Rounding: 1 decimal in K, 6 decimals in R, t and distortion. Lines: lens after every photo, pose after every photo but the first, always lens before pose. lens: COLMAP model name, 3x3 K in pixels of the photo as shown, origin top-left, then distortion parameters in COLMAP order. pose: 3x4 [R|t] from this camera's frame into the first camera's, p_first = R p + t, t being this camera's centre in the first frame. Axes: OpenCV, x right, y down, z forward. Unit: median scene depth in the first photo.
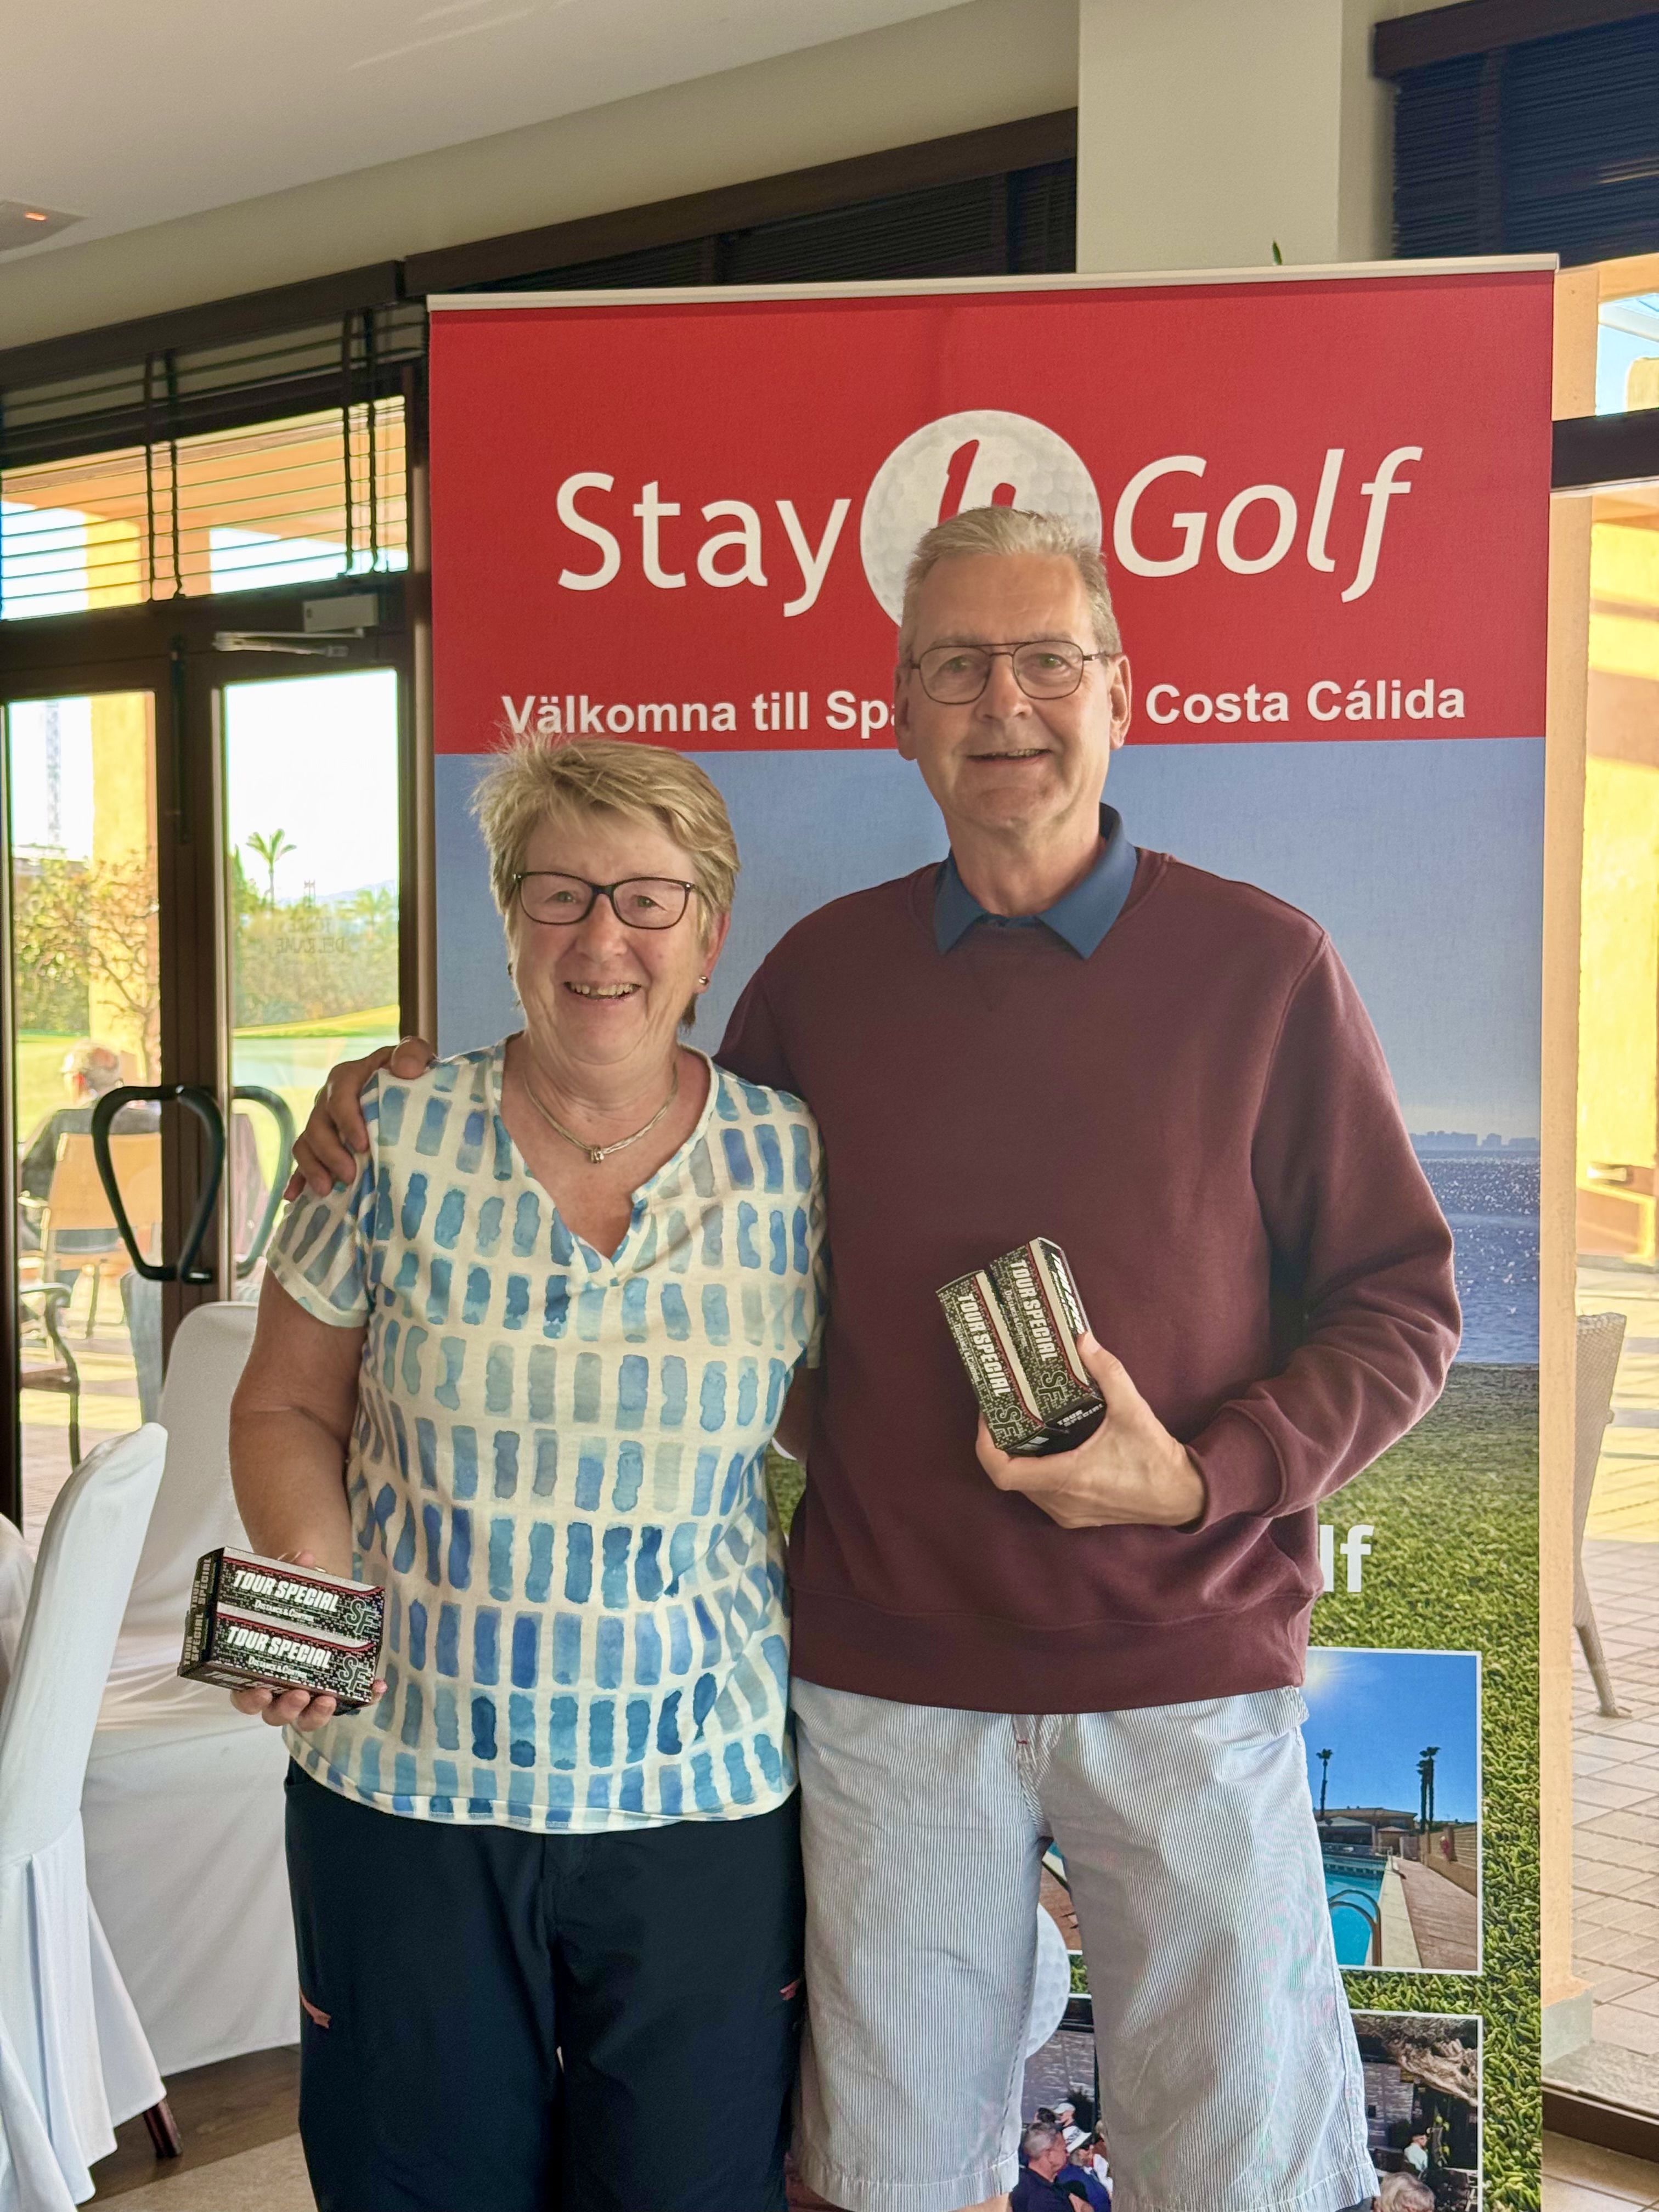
lens RADIAL K [[3105.7, 0, 822.5], [0, 3105.7, 1094.6], [0, 0, 1]] dist [0.187547, -0.466523]
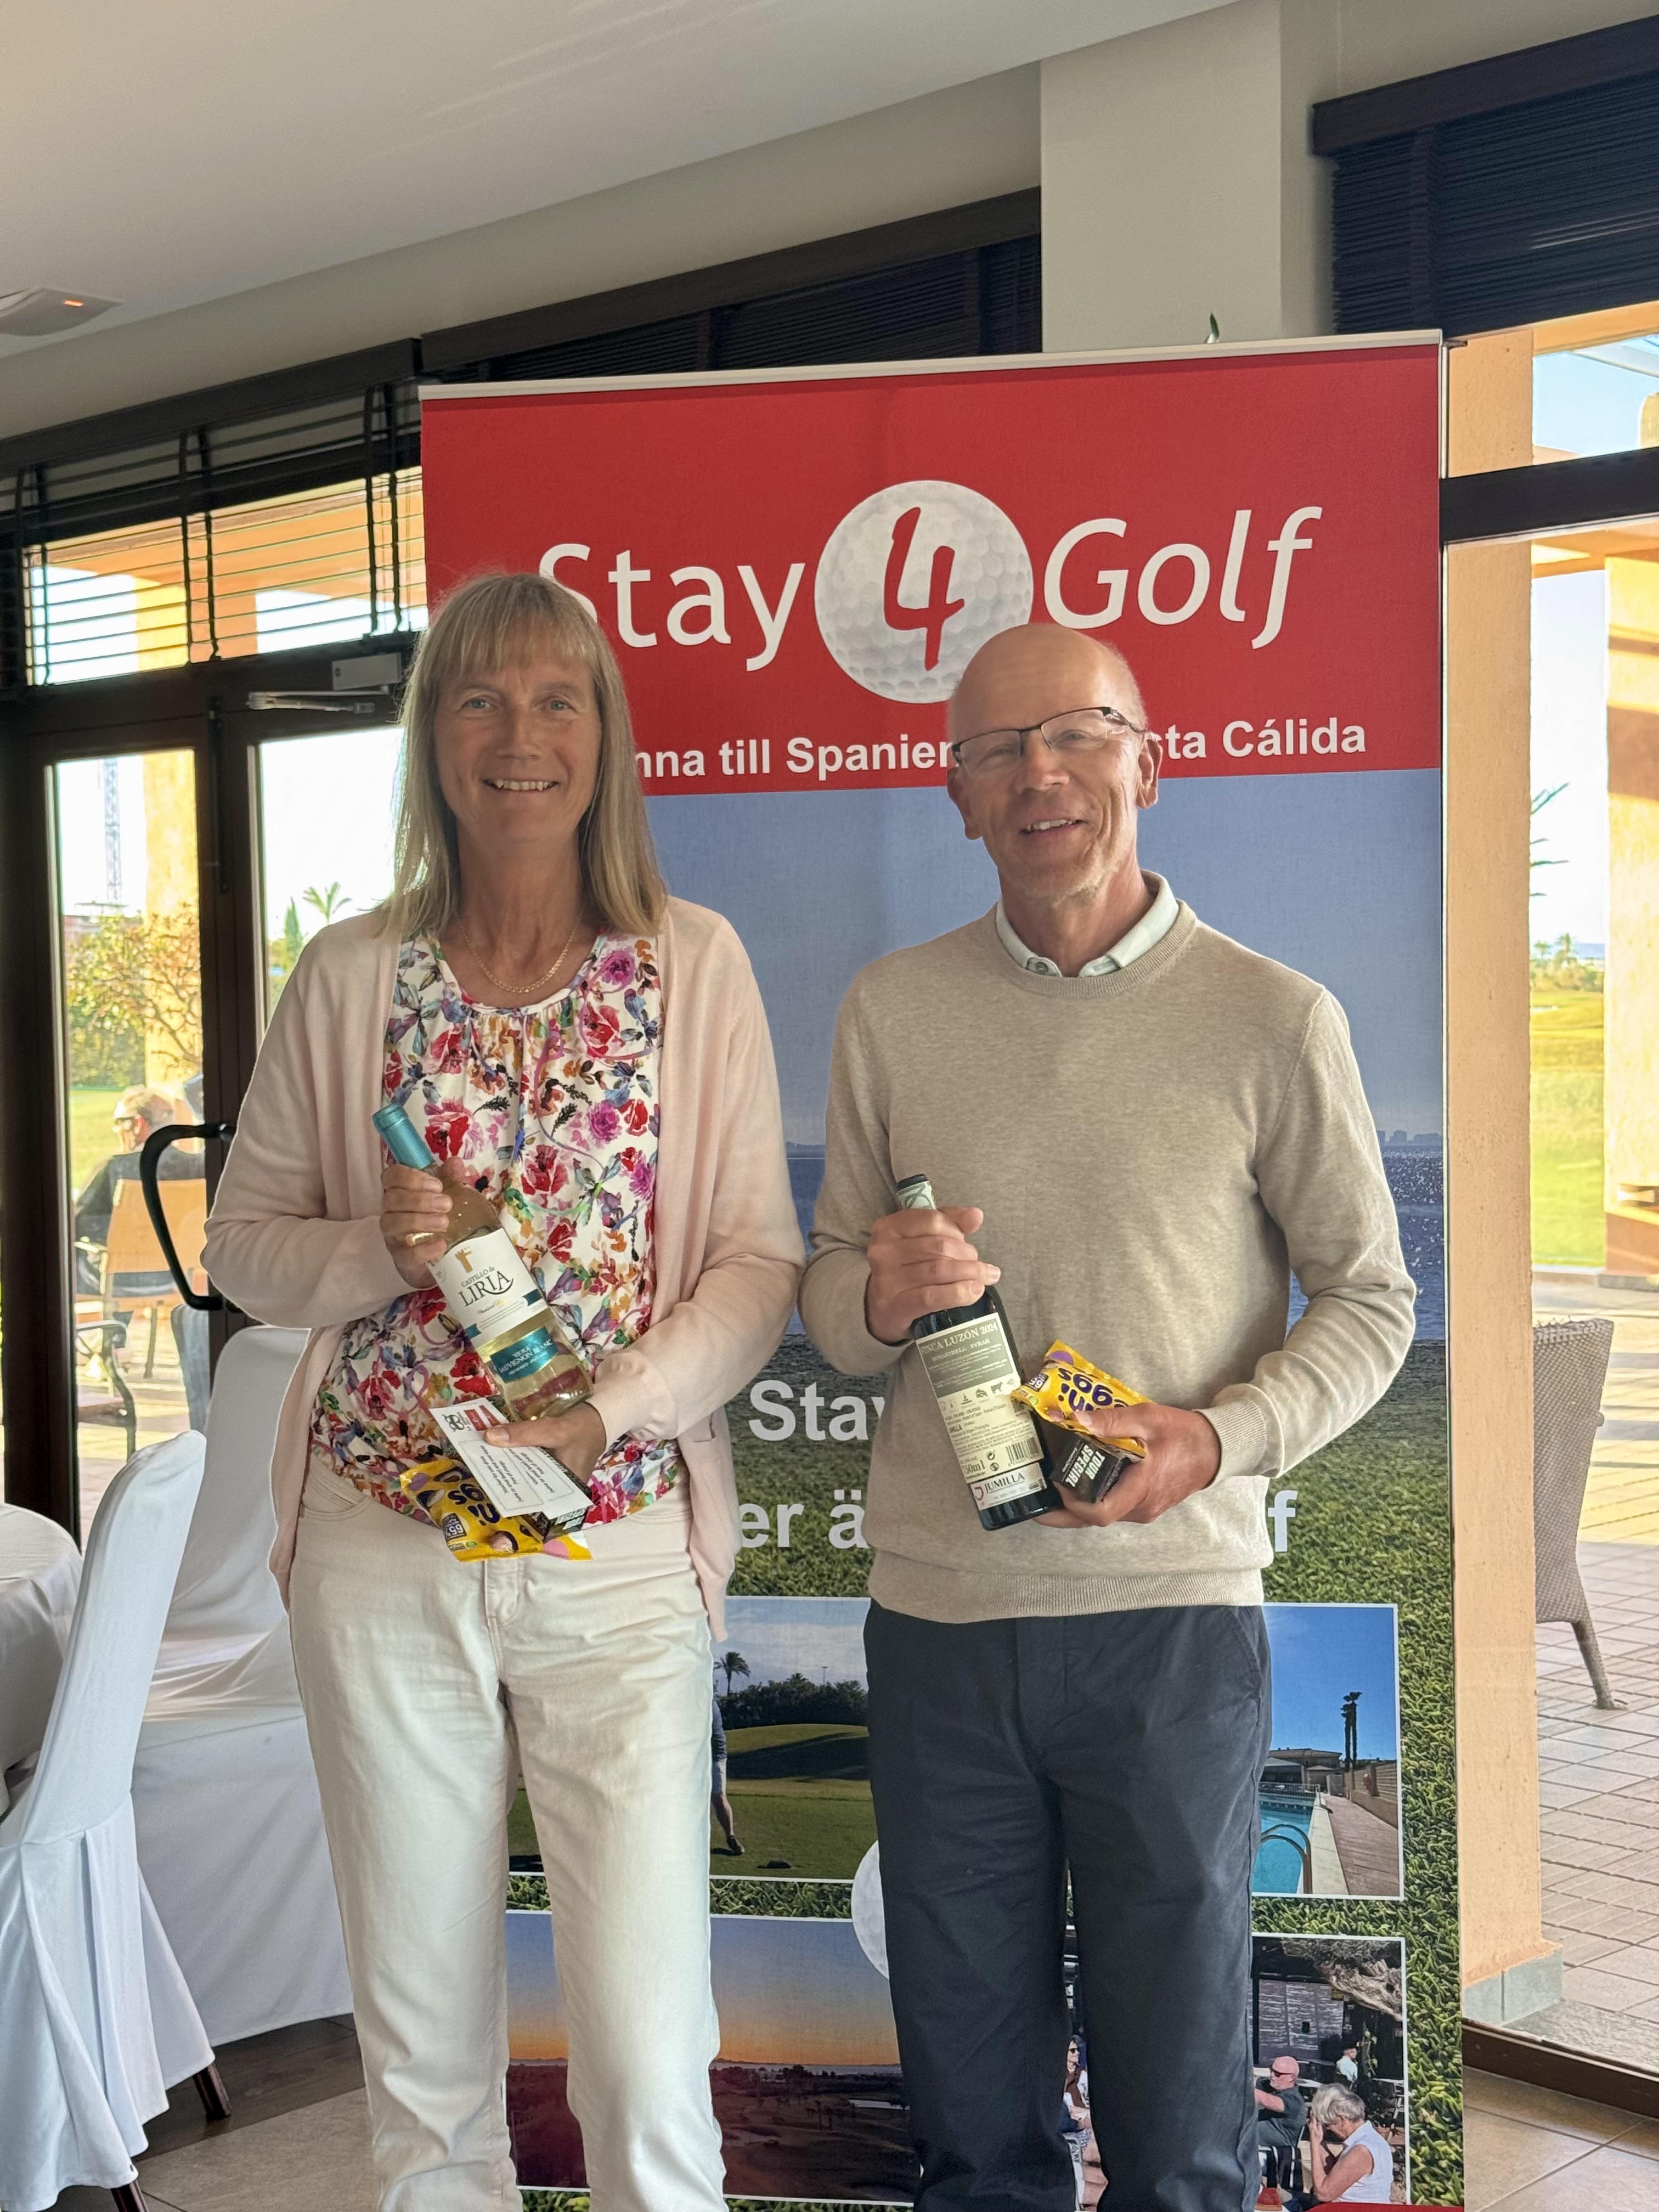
lens RADIAL K [[3102.2, 0, 829.5], [0, 3102.2, 1106.0], [0, 0, 1]] dist [0.170232, -0.357905]
pose [[0.999721, -0.017305, -0.016063, 0.031495], [0.017142, 0.999800, -0.010254, 0.011367], [0.016237, 0.009976, 0.999818, -0.092157]]
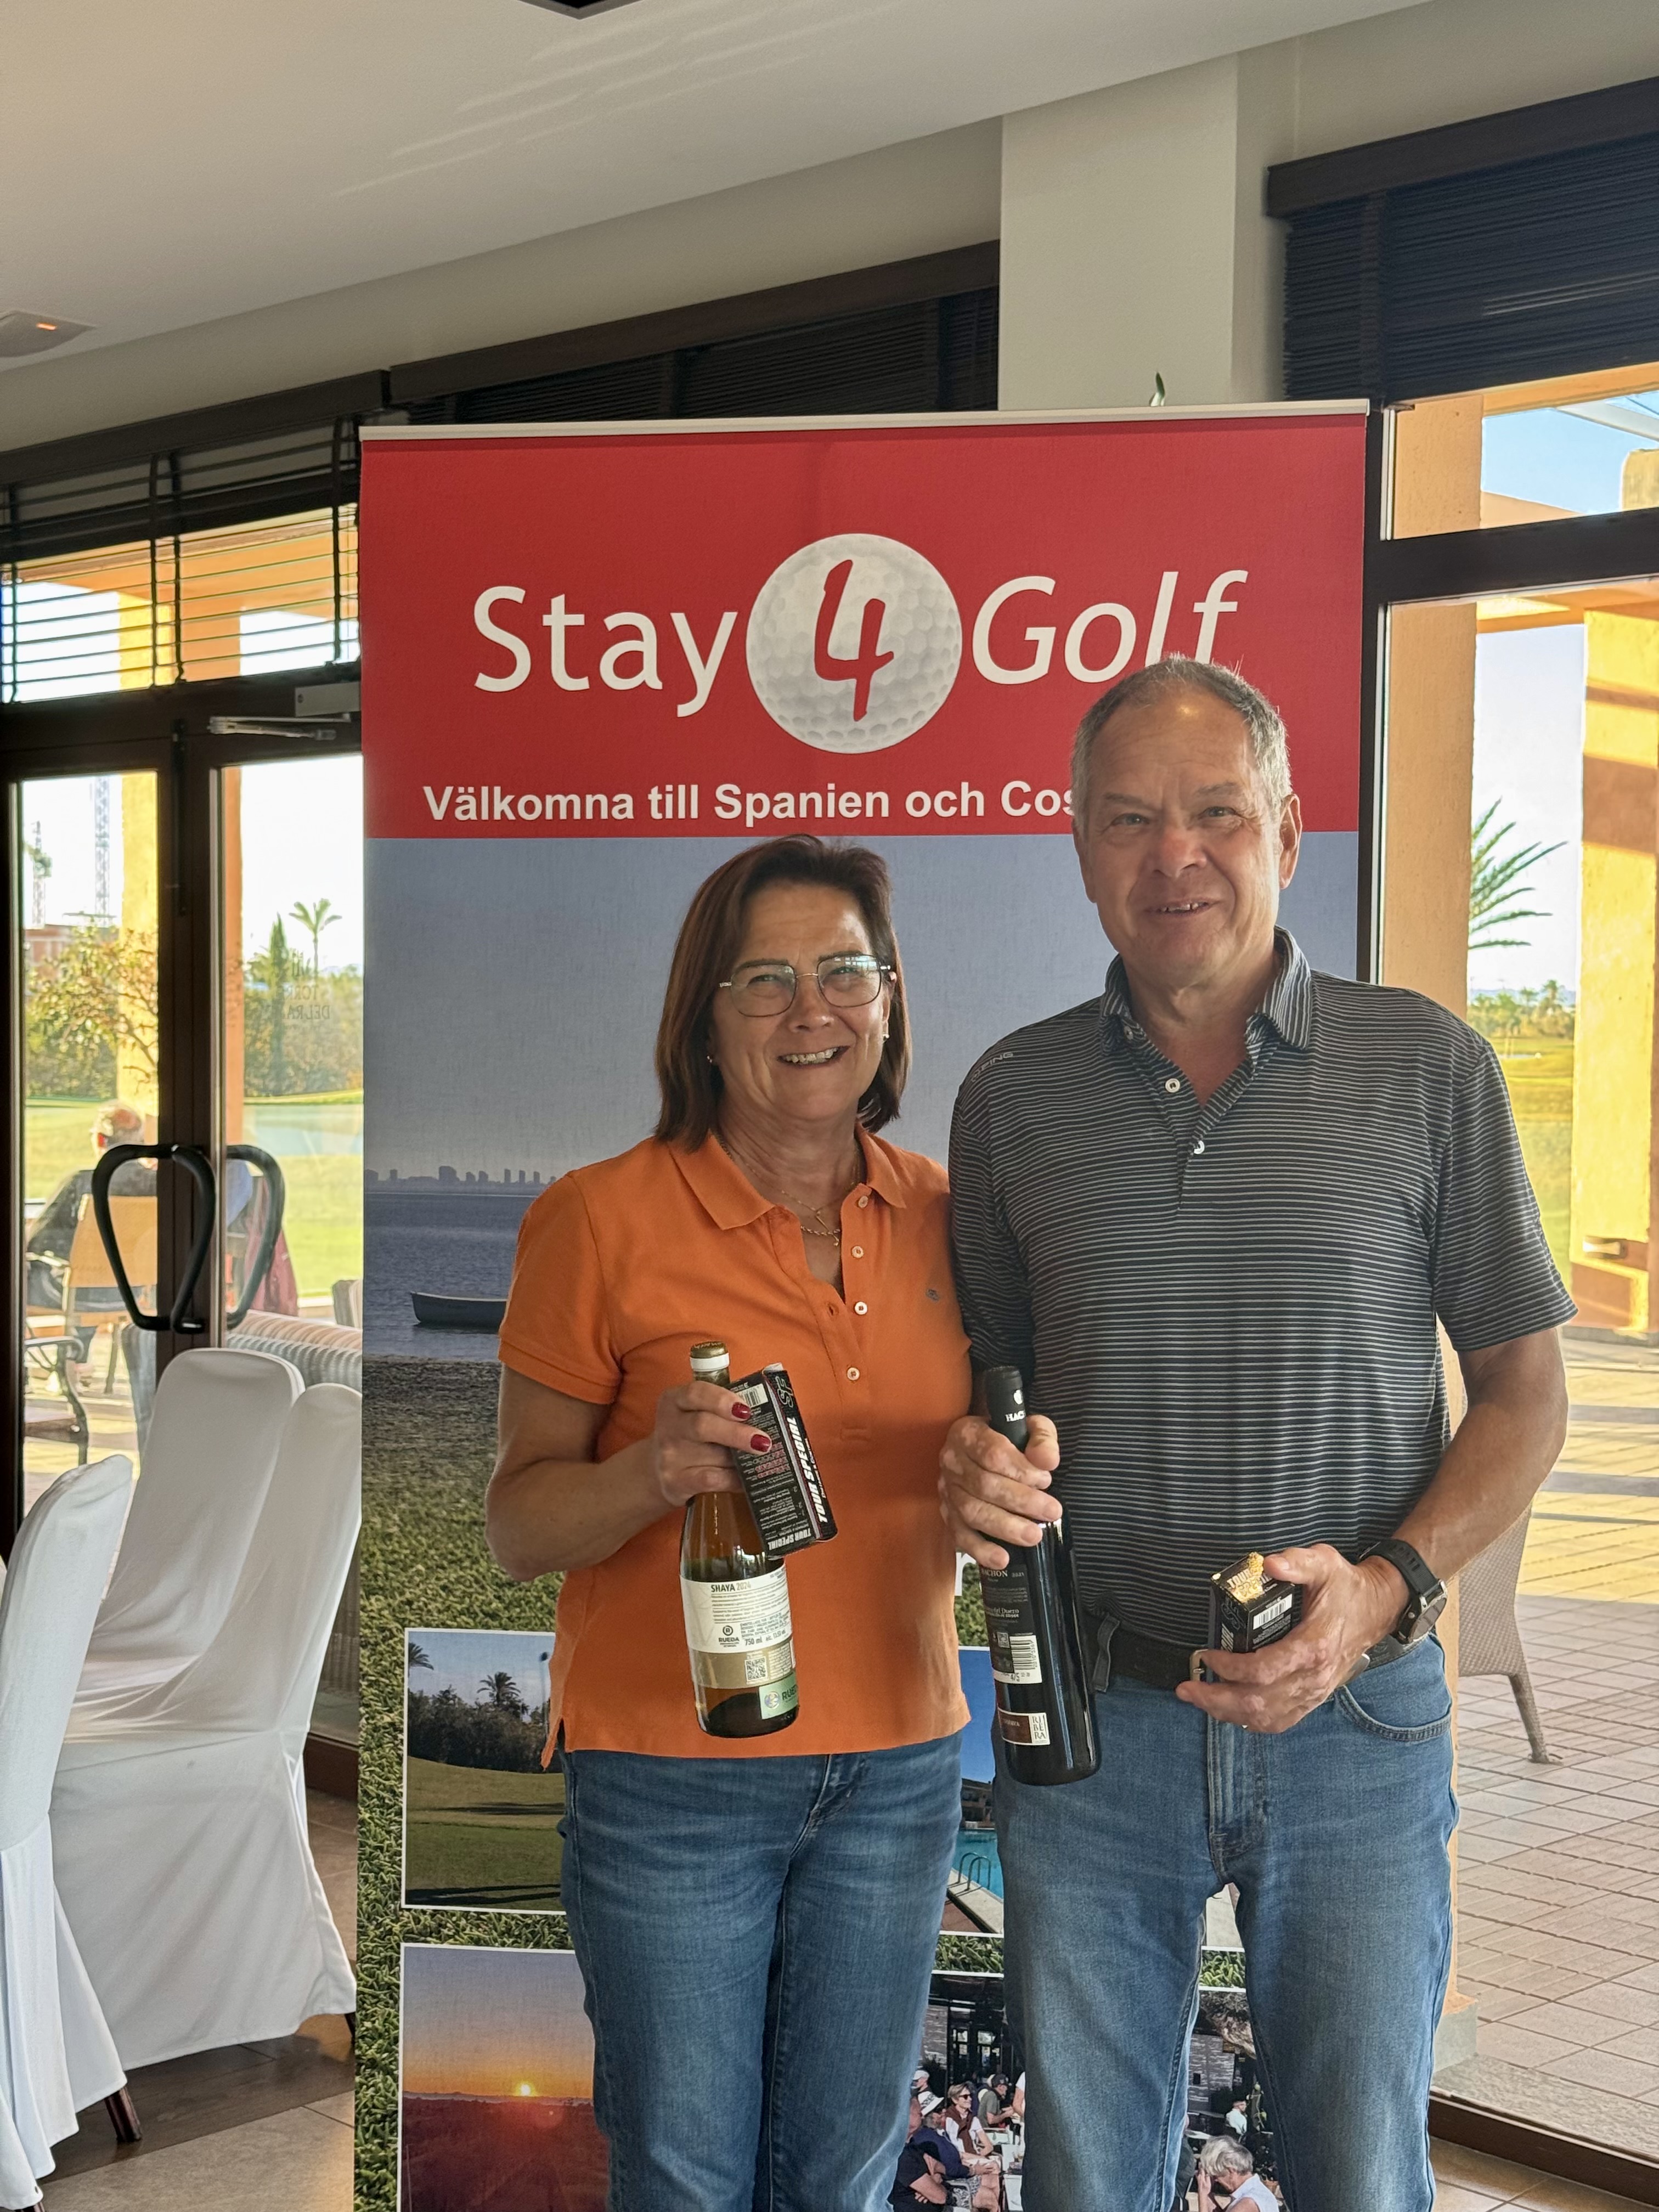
lens RADIAL K [[3101.5, 0, 818.8], [0, 3101.5, 1106.7], [0, 0, 1]] dist [0.172386, -0.366408]
pose [[0.999871, 0.007717, -0.014083, 0.054121], [-0.007987, 0.999783, -0.019225, 0.005884], [0.013931, 0.019335, 0.999716, -0.100020]]
